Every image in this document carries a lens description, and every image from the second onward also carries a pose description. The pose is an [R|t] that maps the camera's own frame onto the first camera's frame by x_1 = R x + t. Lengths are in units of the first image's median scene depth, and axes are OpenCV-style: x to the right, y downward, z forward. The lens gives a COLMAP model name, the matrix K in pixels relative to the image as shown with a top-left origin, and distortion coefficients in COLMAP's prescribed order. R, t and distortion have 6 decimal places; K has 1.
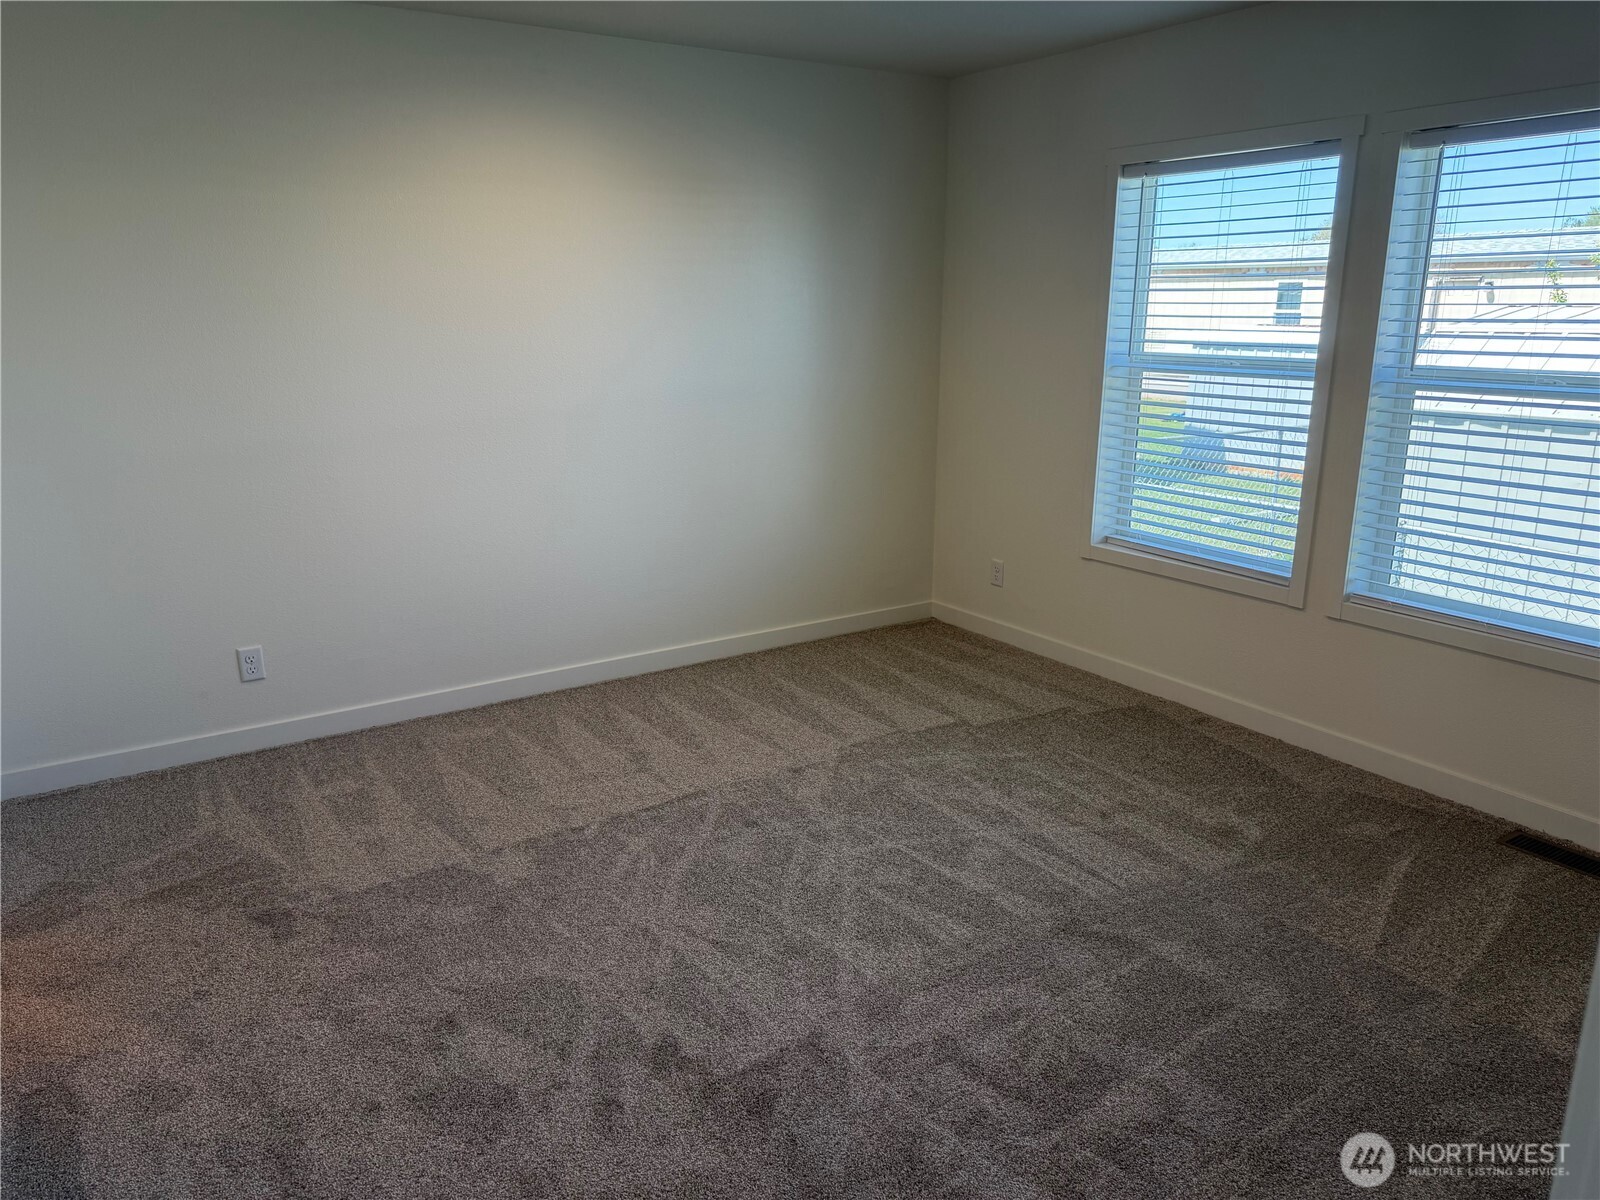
lens RADIAL K [[1130.4, 0, 805.1], [0, 1130.4, 610.2], [0, 0, 1]] dist [0.141272, -0.222088]
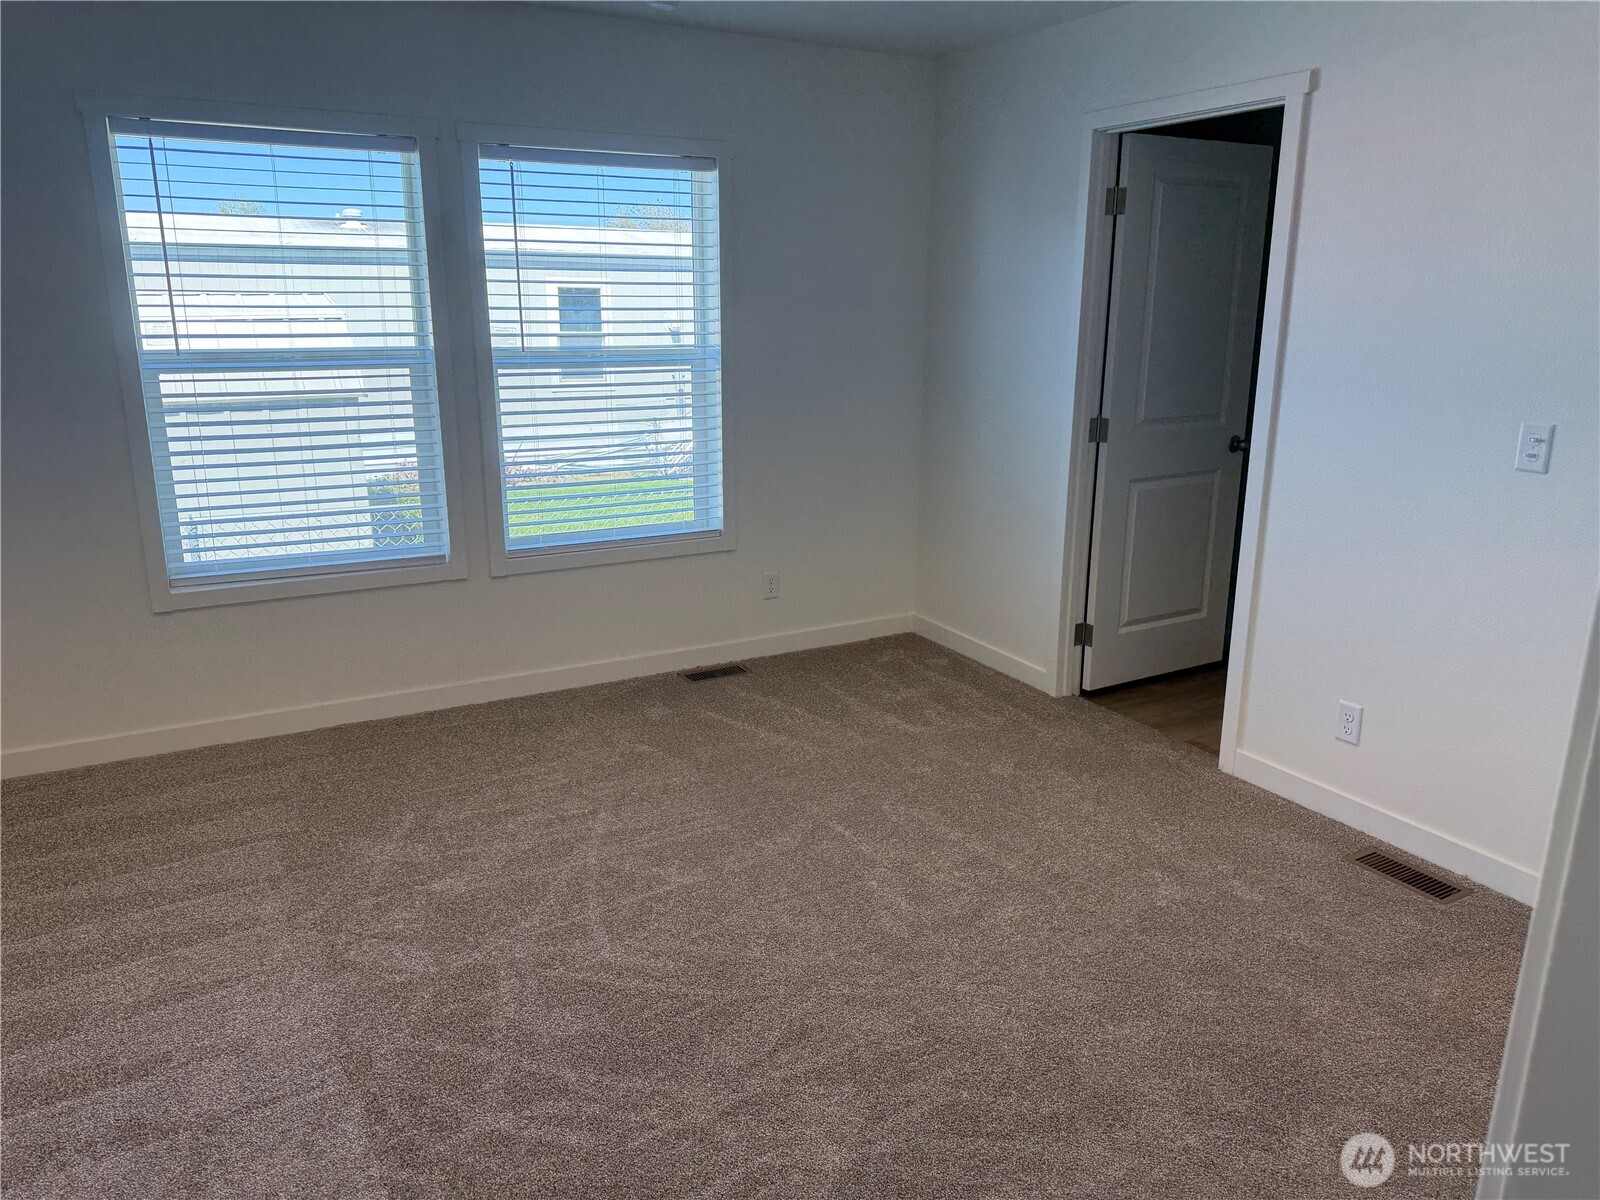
lens RADIAL K [[1116.0, 0, 800.0], [0, 1116.0, 600.0], [0, 0, 1]] dist [0.003307, 0.000520]
pose [[0.072542, -0.256587, 0.963795, -0.580072], [0.260071, 0.937776, 0.230086, -0.147689], [-0.962861, 0.233965, 0.134759, 0.597377]]
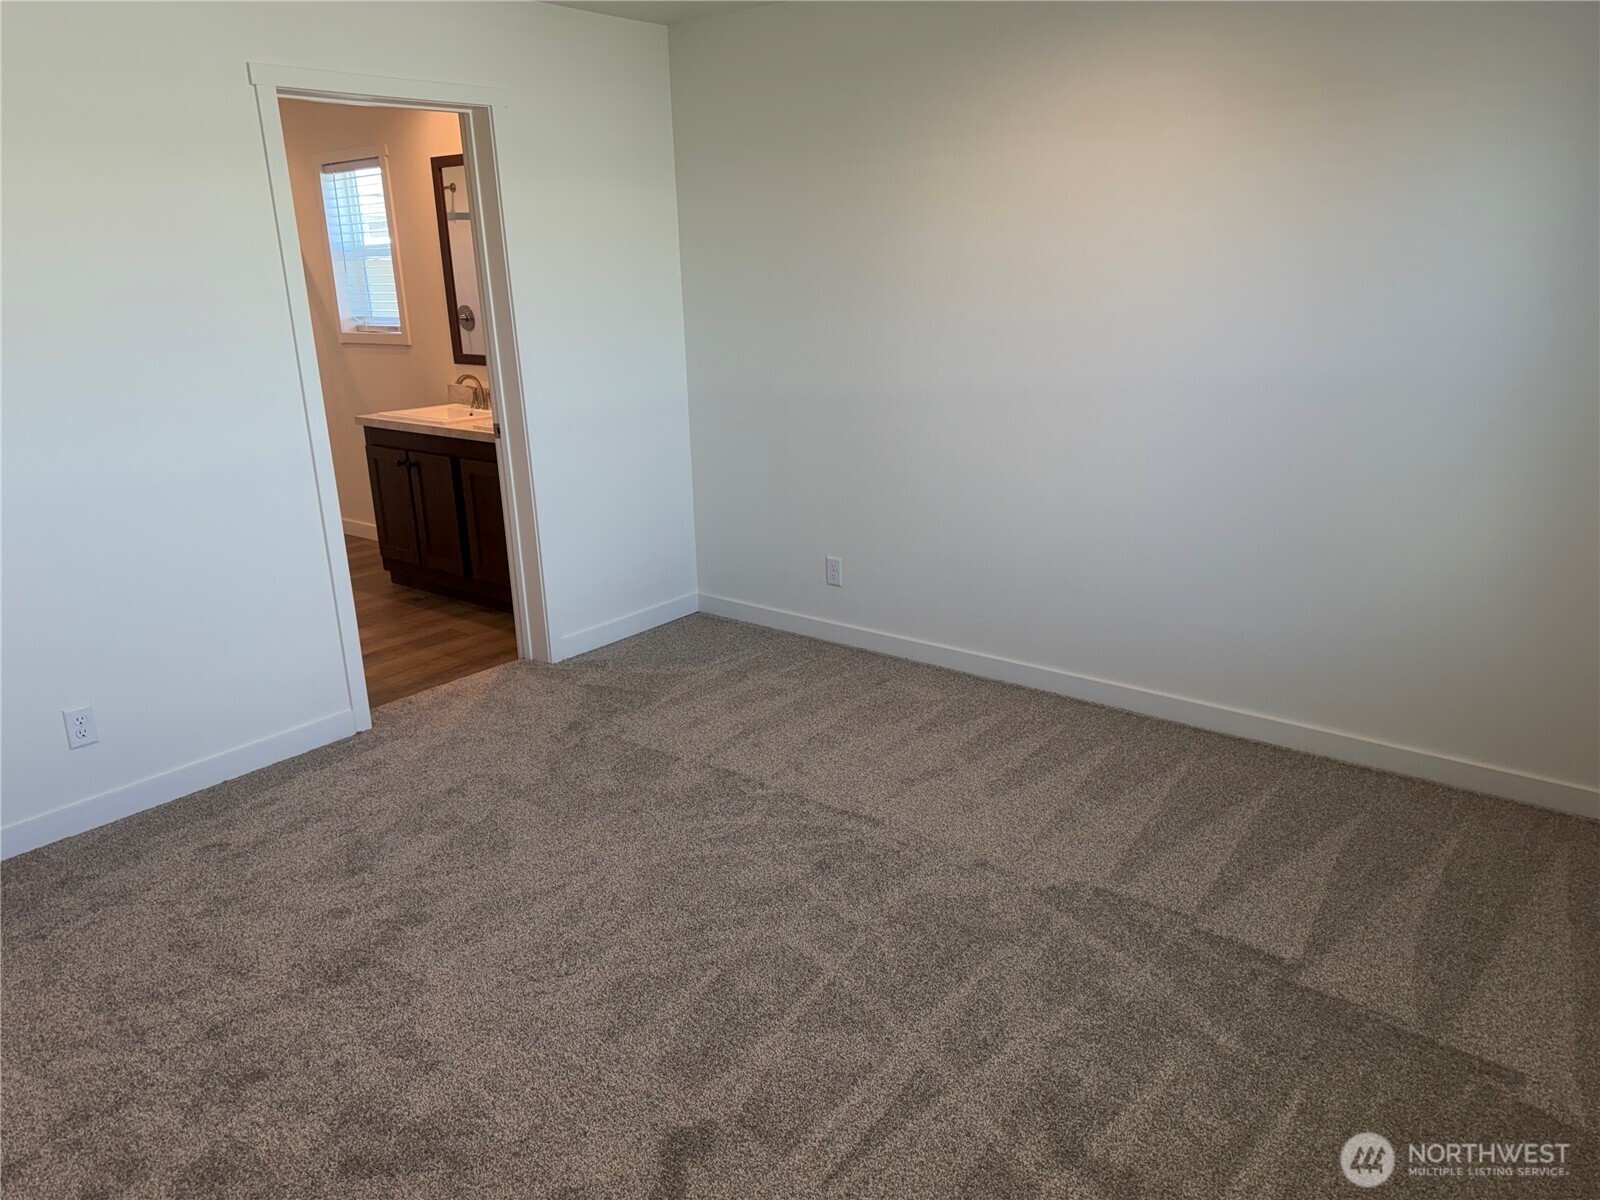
lens RADIAL K [[1130.4, 0, 805.1], [0, 1130.4, 610.2], [0, 0, 1]] dist [0.141272, -0.222088]
pose [[0.297003, 0.277168, -0.913765, 0.636741], [-0.228445, 0.949781, 0.213841, -0.169089], [0.927147, 0.145234, 0.345406, 0.592873]]
